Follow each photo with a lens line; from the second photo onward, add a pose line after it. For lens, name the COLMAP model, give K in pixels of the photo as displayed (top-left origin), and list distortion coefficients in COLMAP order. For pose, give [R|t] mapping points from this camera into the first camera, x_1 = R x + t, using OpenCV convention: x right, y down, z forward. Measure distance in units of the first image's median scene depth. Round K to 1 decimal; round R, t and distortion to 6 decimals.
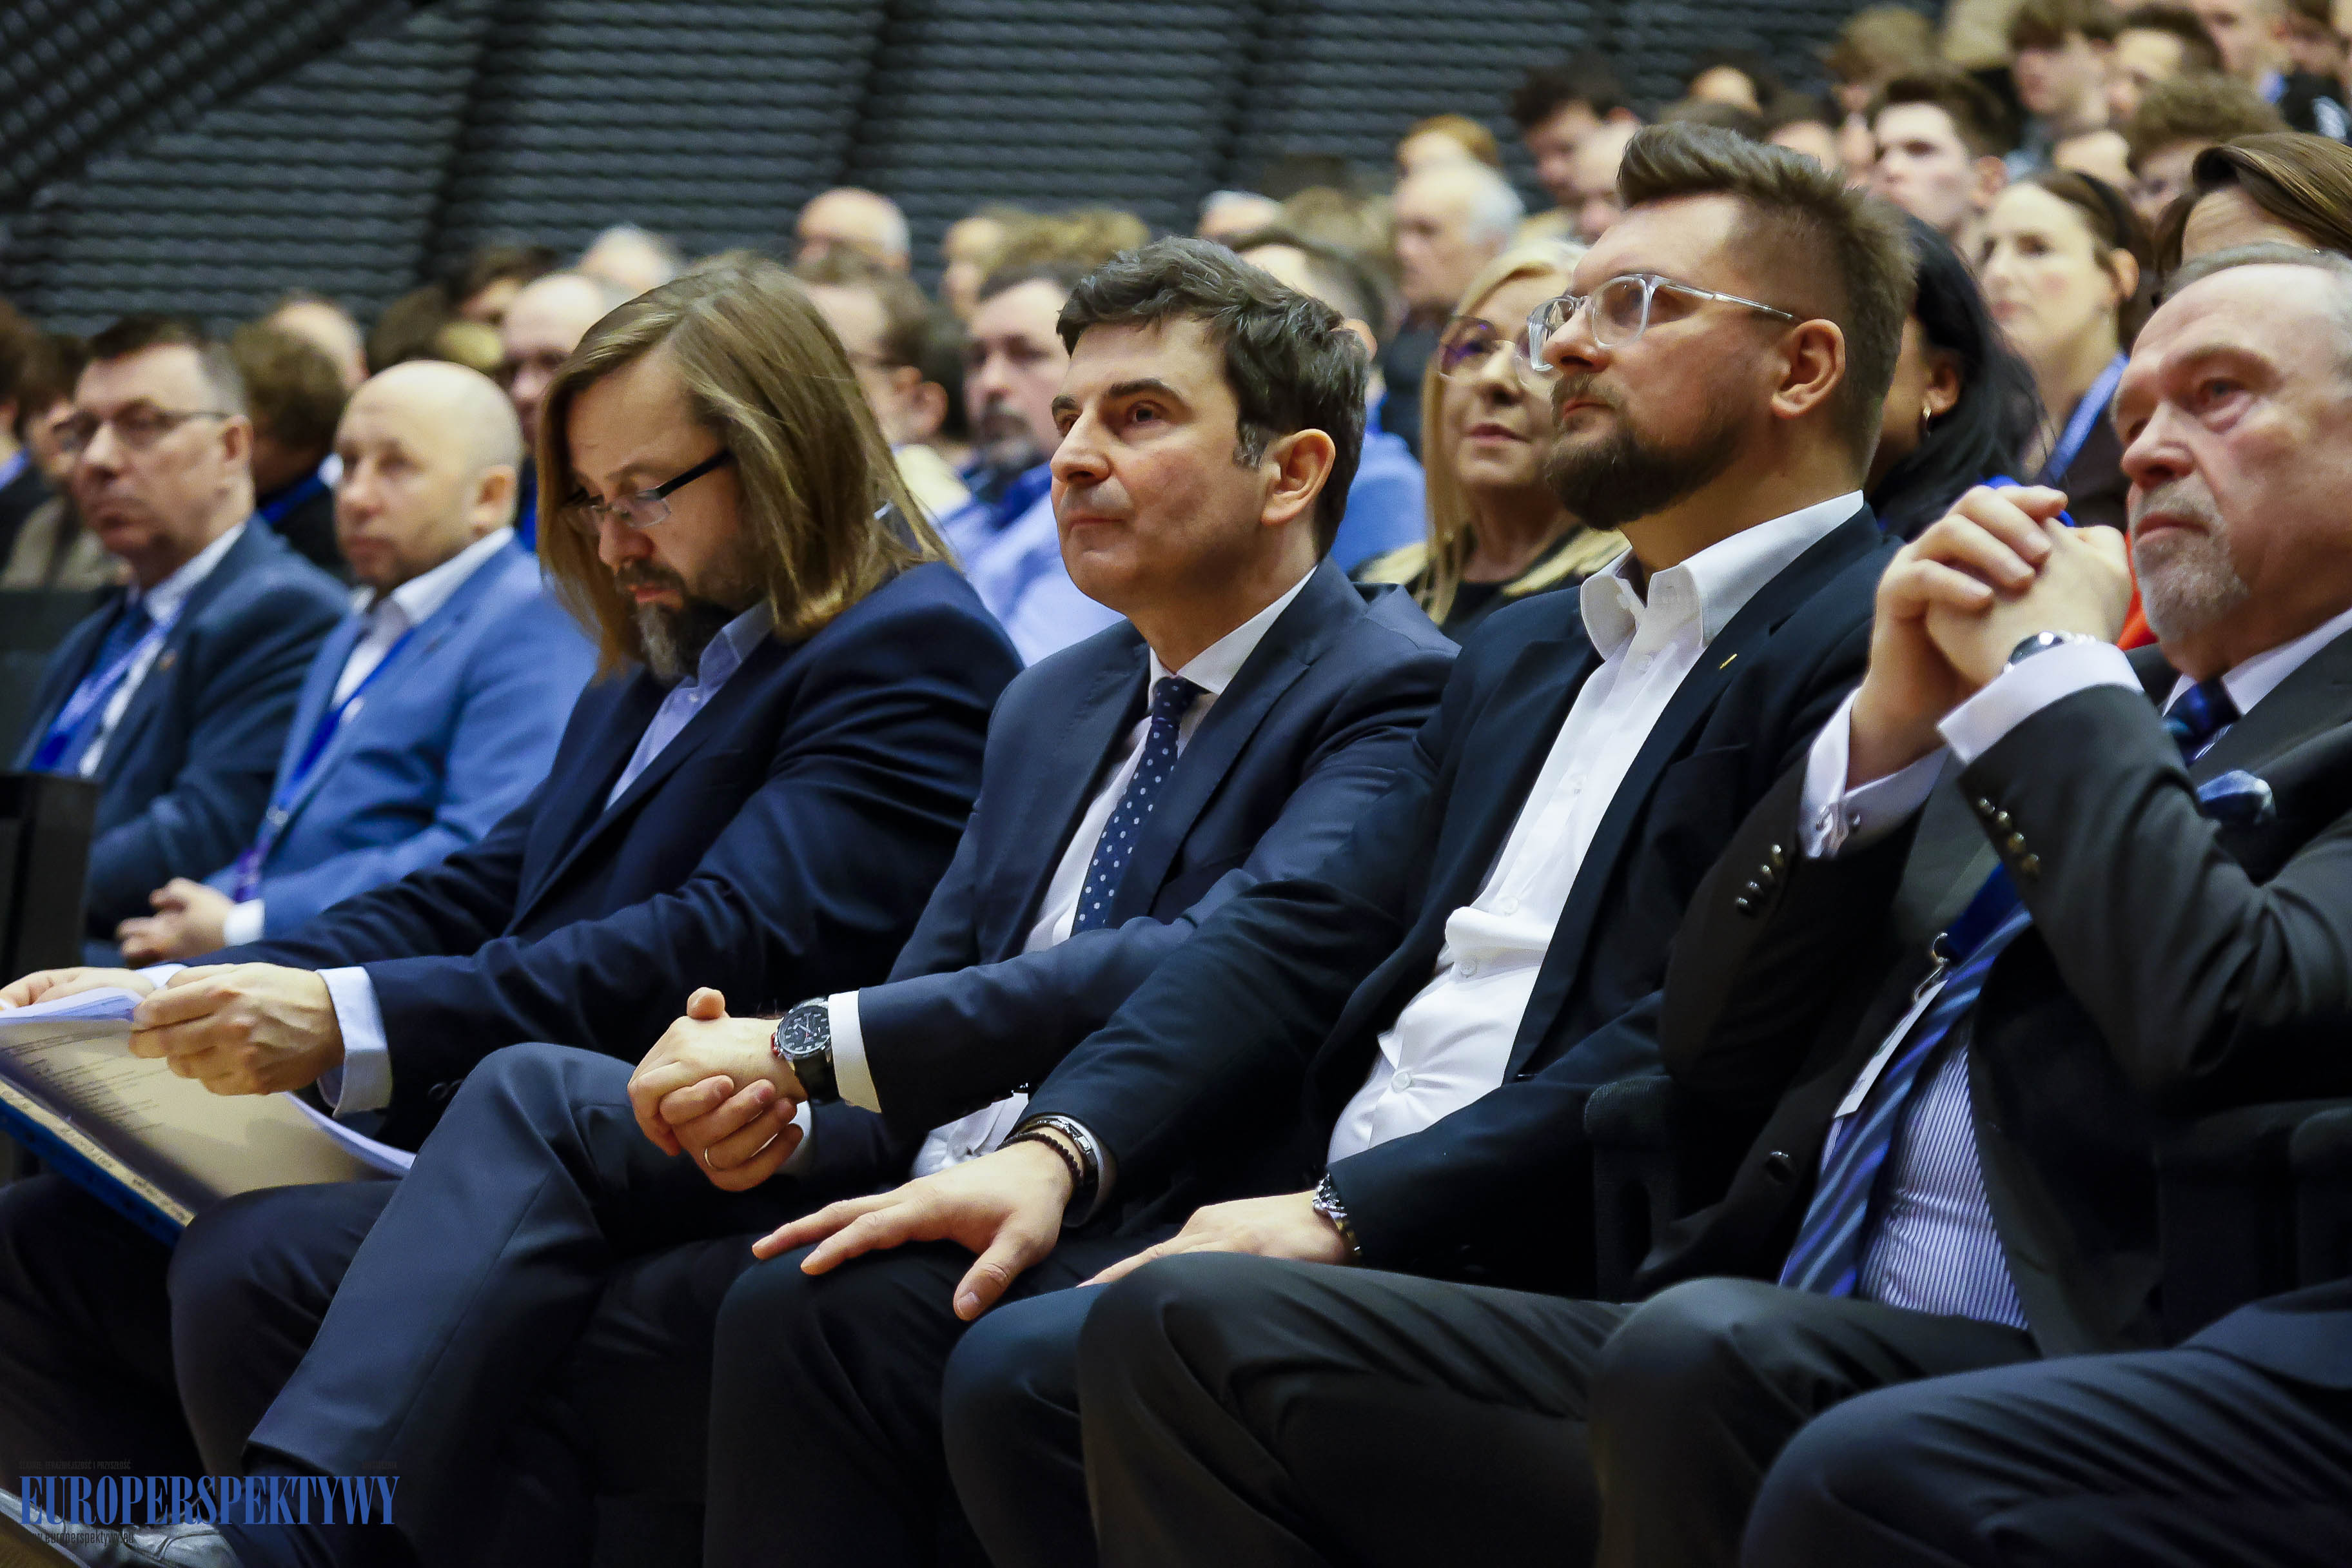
lens RADIAL K [[8615.5, 0, 1176.0], [0, 8615.5, 784.0], [0, 0, 1]] dist [-0.232902, -3.468017]
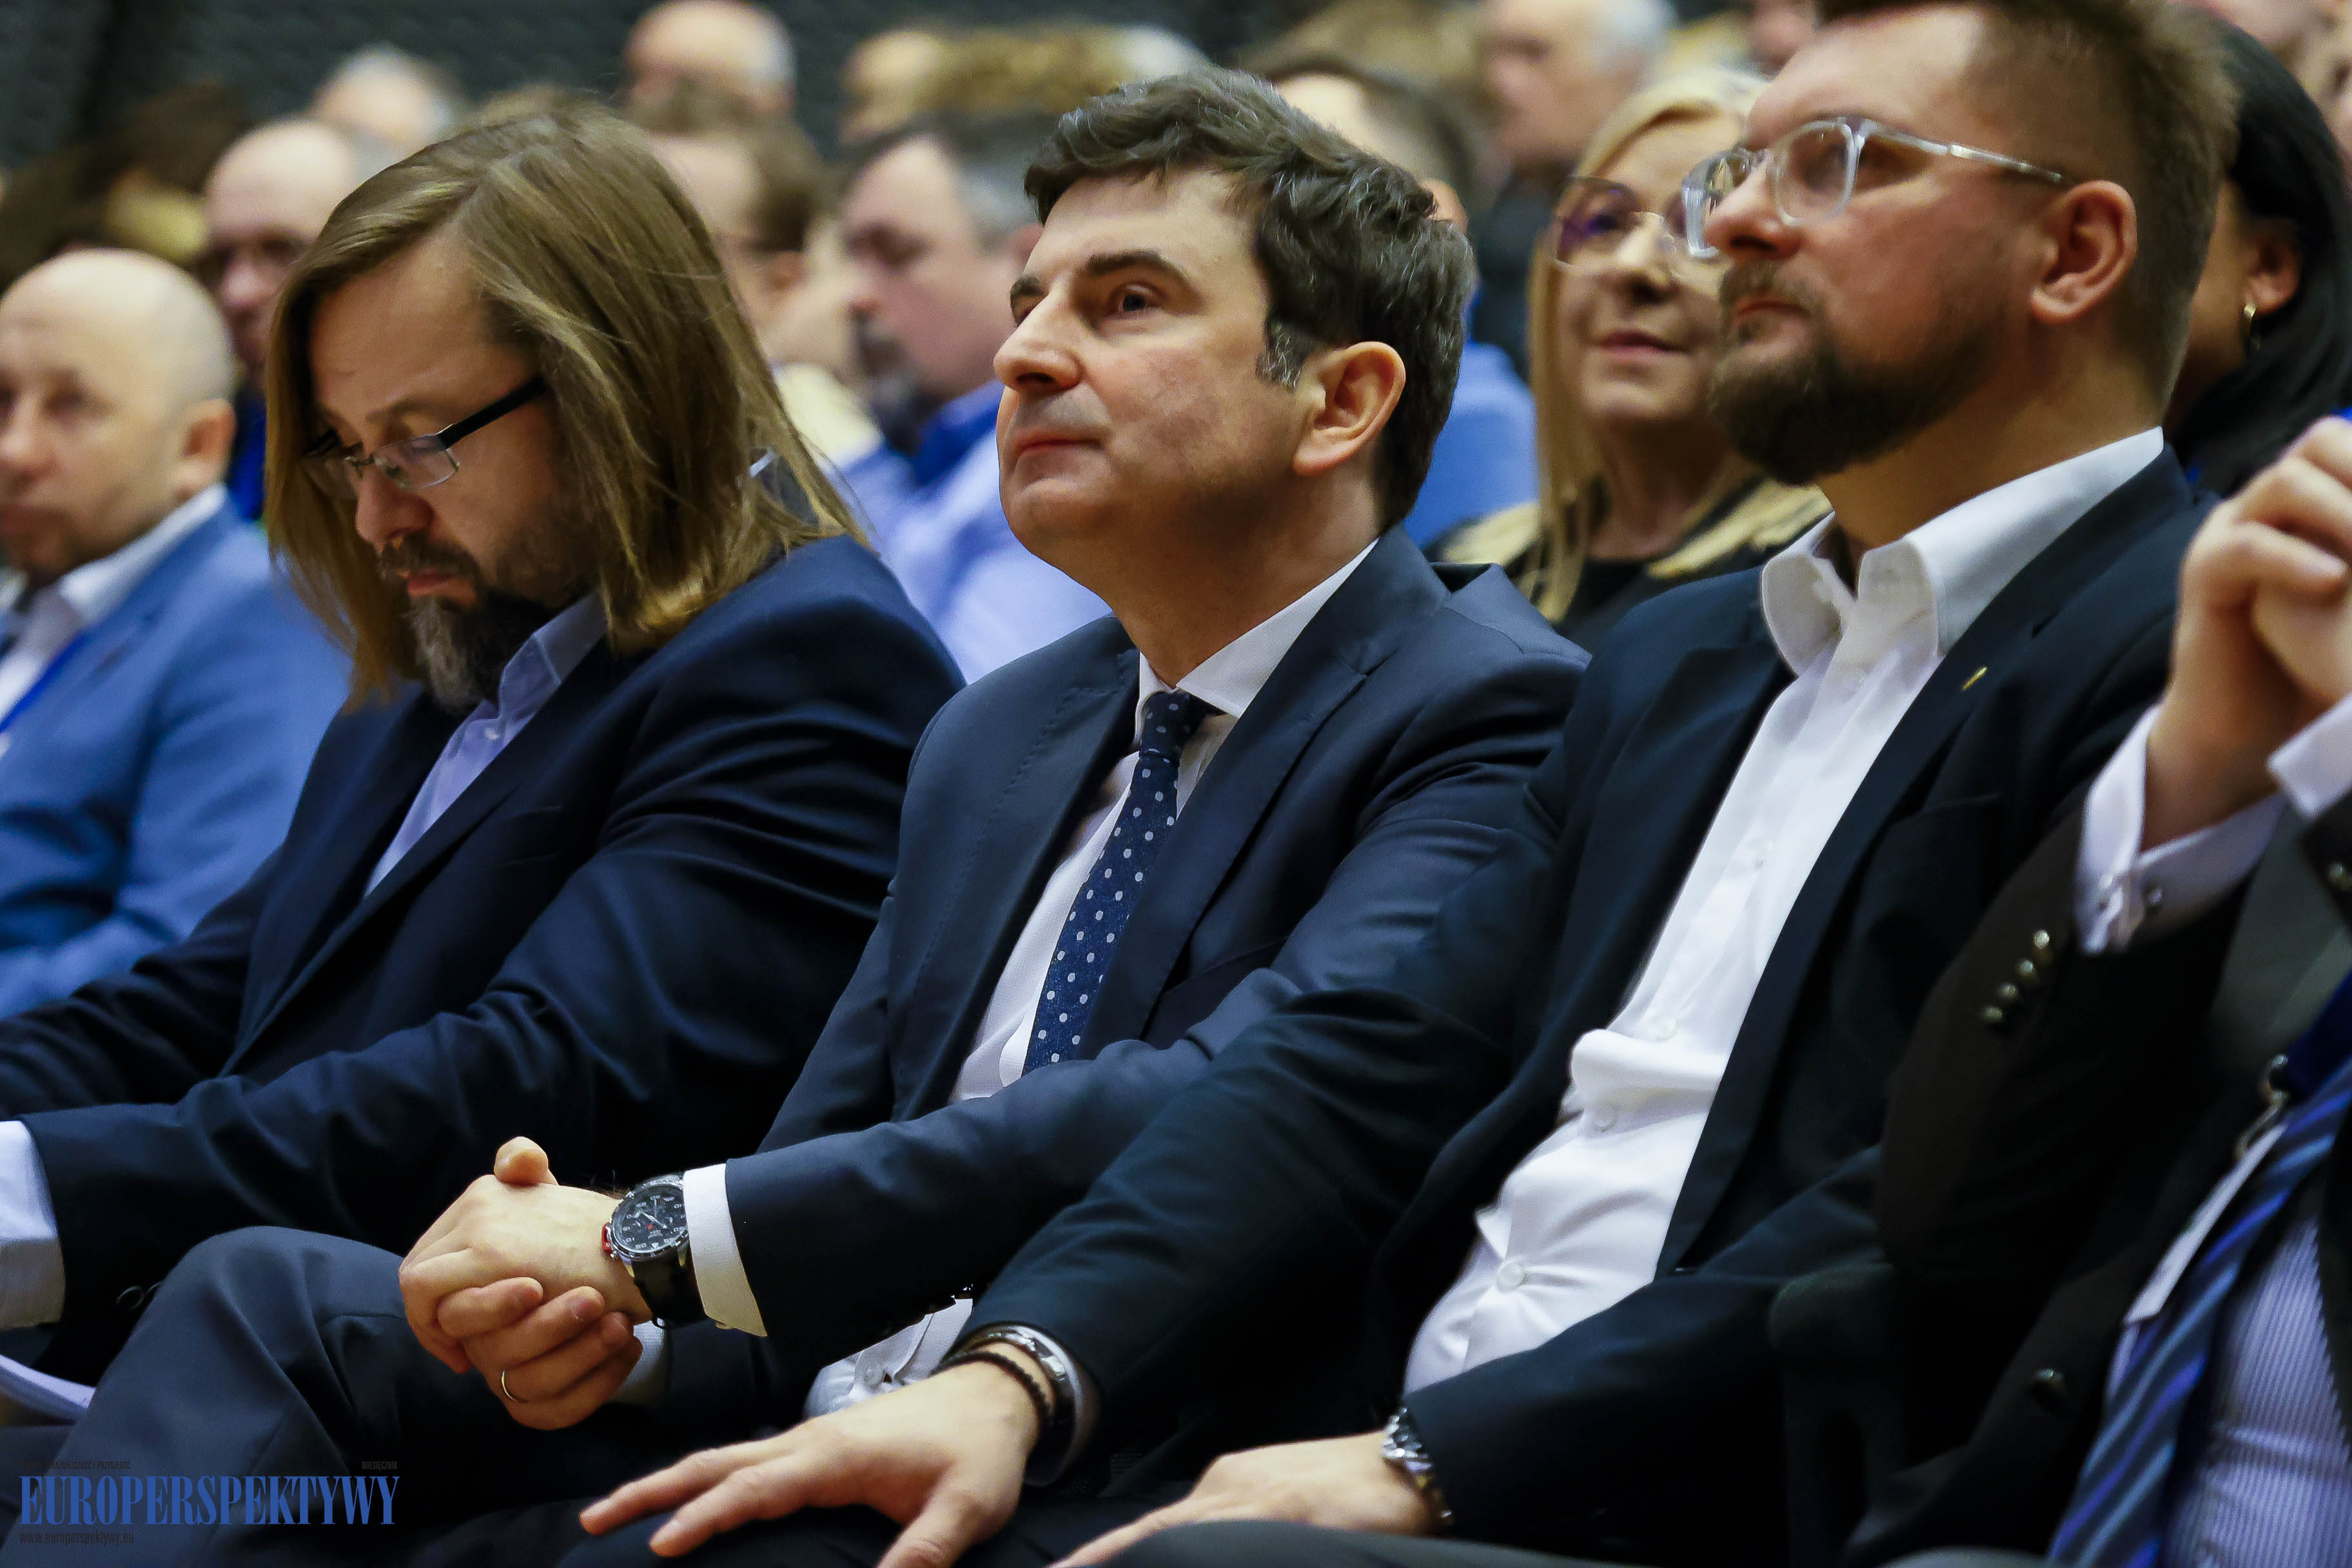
lens RADIAL K [[14410.4, 0, 1176.0], [0, 14410.4, 784.0], [0, 0, 1]] dist [-0.107115, -16.385822]
pose [[0.999927, -0.005853, 0.010596, -0.012927], [0.005802, 0.999972, 0.004799, -0.011109], [-0.010624, -0.004737, 0.999932, -0.170043]]
